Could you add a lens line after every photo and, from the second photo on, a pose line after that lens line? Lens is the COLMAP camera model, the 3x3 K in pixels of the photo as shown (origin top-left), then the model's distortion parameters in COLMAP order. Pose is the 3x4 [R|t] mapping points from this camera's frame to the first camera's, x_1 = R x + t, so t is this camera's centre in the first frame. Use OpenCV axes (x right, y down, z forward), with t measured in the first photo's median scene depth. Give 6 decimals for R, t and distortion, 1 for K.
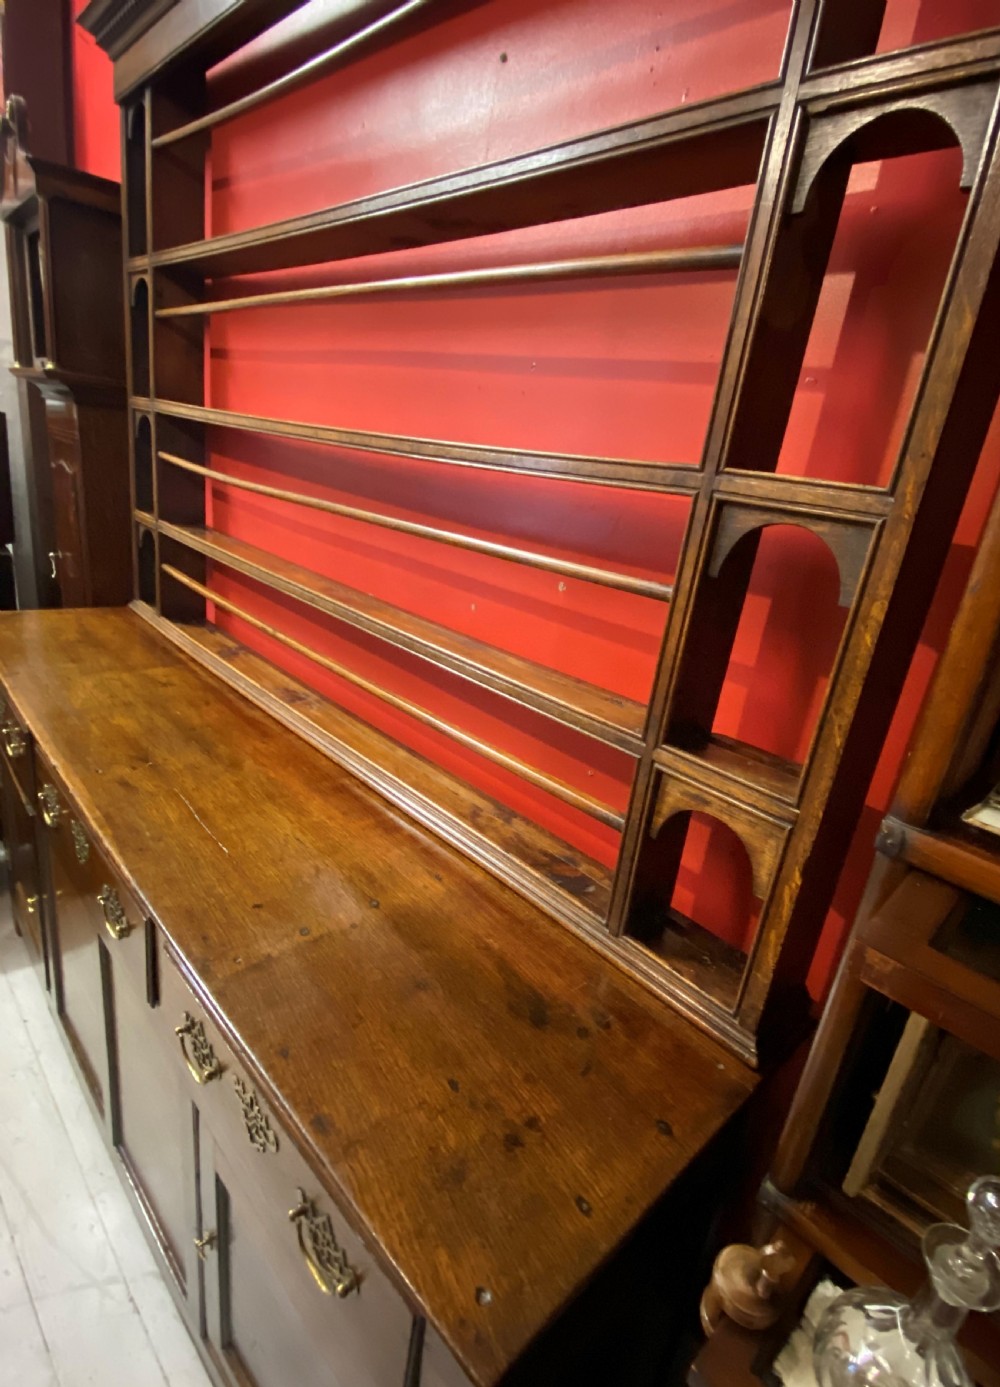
lens RADIAL K [[645.4, 0, 561.9], [0, 645.4, 690.9], [0, 0, 1]] dist [-0.001339, -0.005361]
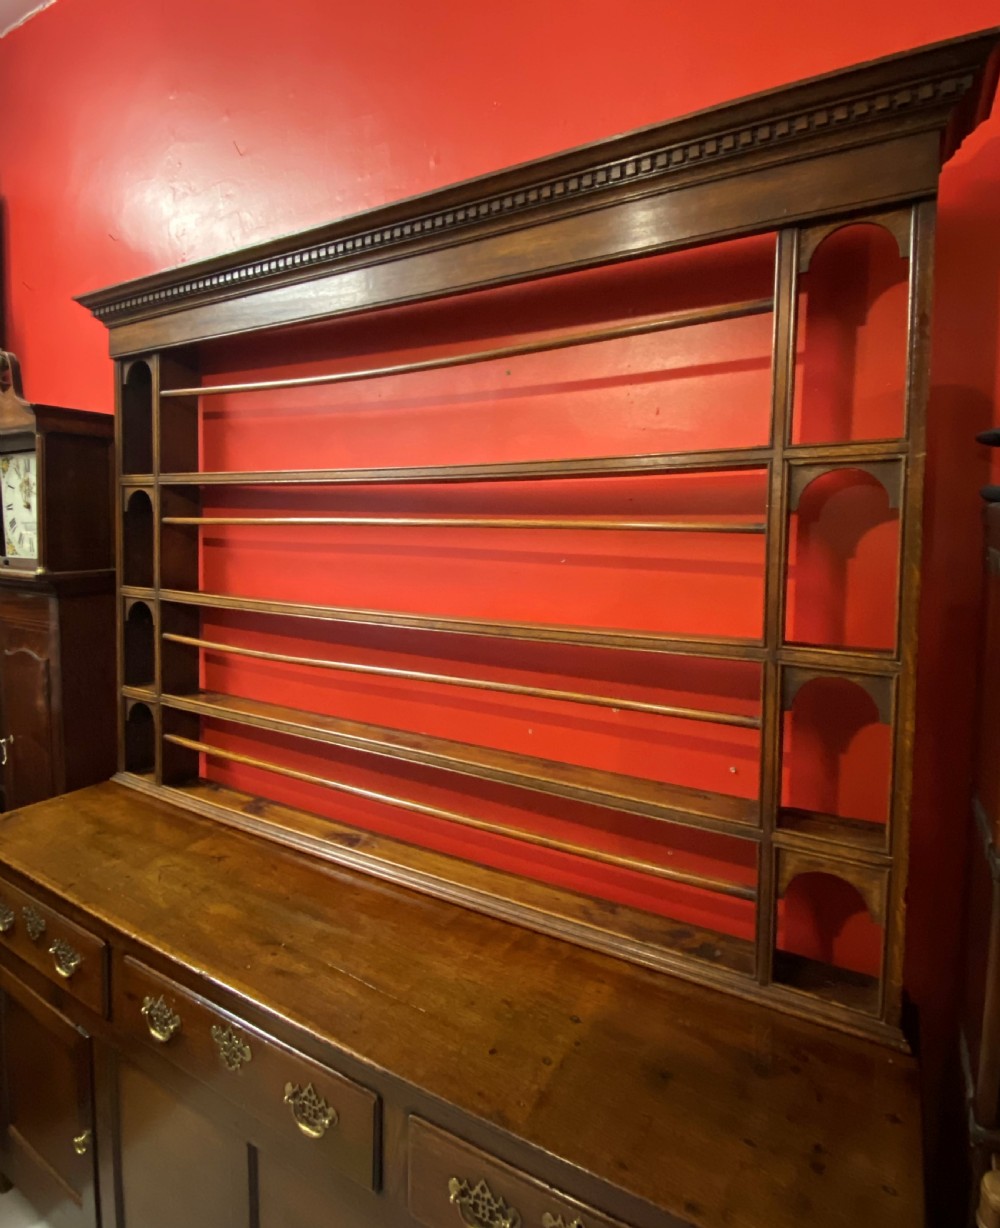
lens RADIAL K [[639.3, 0, 513.0], [0, 639.3, 559.2], [0, 0, 1]] dist [0.010656, -0.010014]
pose [[0.961568, -0.152037, 0.228631, -0.506439], [0.203340, 0.953866, -0.220892, -0.230950], [-0.184500, 0.258893, 0.948122, -0.318516]]
